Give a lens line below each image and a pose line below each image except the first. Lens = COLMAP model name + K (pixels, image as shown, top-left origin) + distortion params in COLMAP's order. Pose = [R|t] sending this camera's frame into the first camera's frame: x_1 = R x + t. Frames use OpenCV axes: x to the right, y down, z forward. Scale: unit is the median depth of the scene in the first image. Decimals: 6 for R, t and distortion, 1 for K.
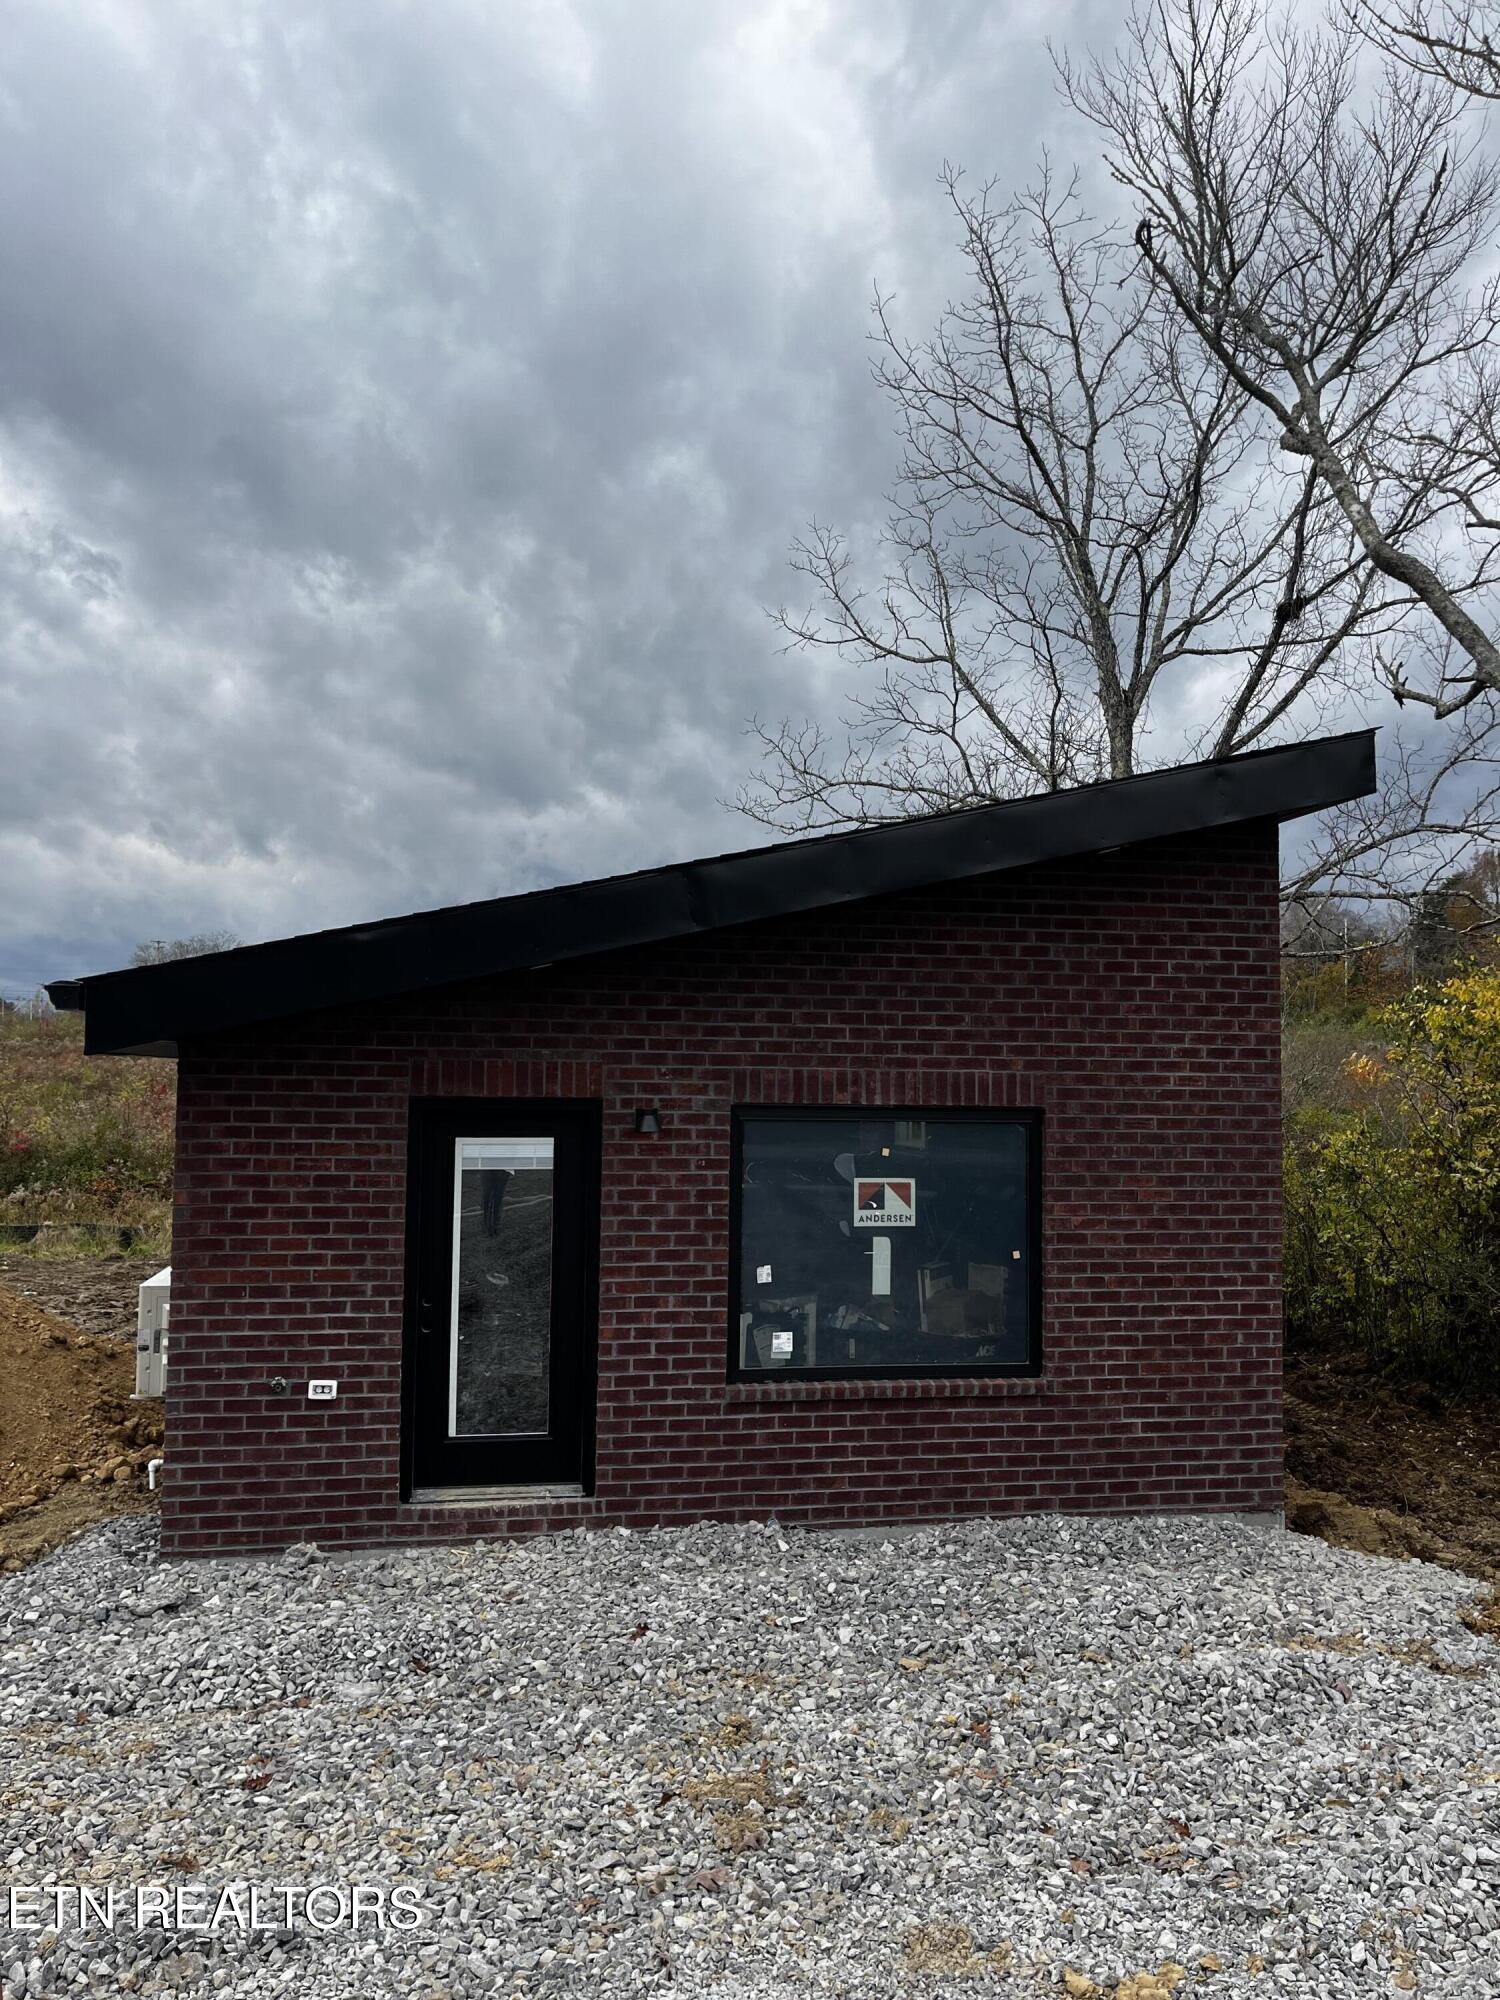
lens RADIAL K [[1520.6, 0, 765.7], [0, 1520.6, 1005.7], [0, 0, 1]] dist [0.073797, -0.088004]
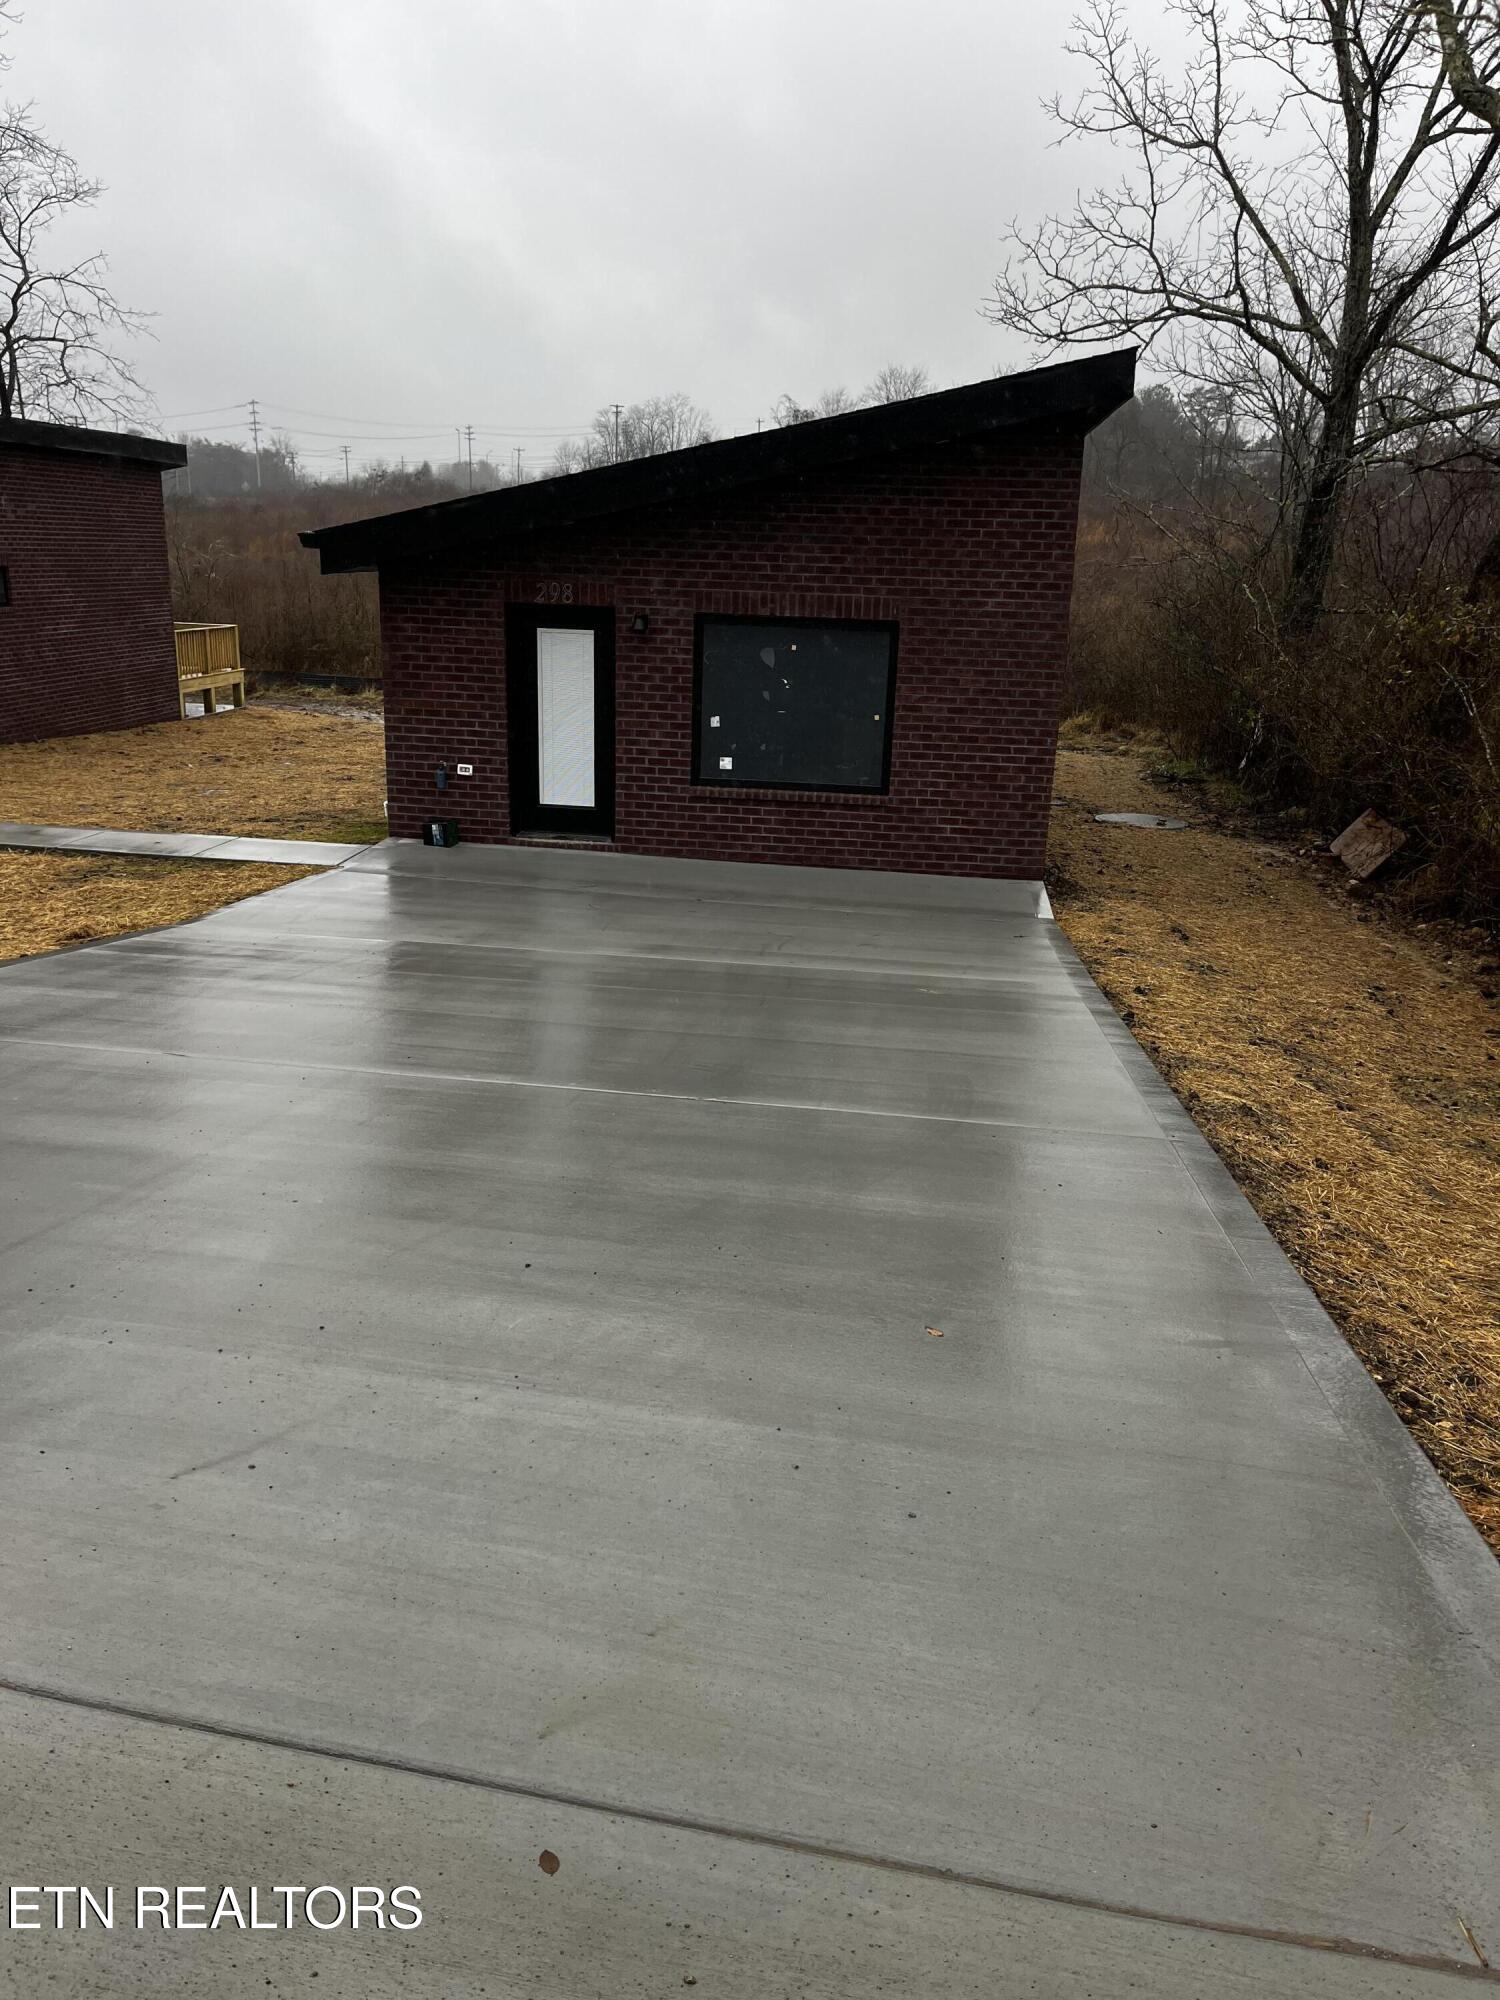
lens RADIAL K [[1520.6, 0, 733.4], [0, 1520.6, 1008.4], [0, 0, 1]] dist [0.073797, -0.088004]
pose [[0.951680, 0.106474, -0.288044, 0.520852], [-0.005543, 0.943774, 0.330545, -0.073931], [0.307042, -0.312977, 0.898761, -0.561460]]
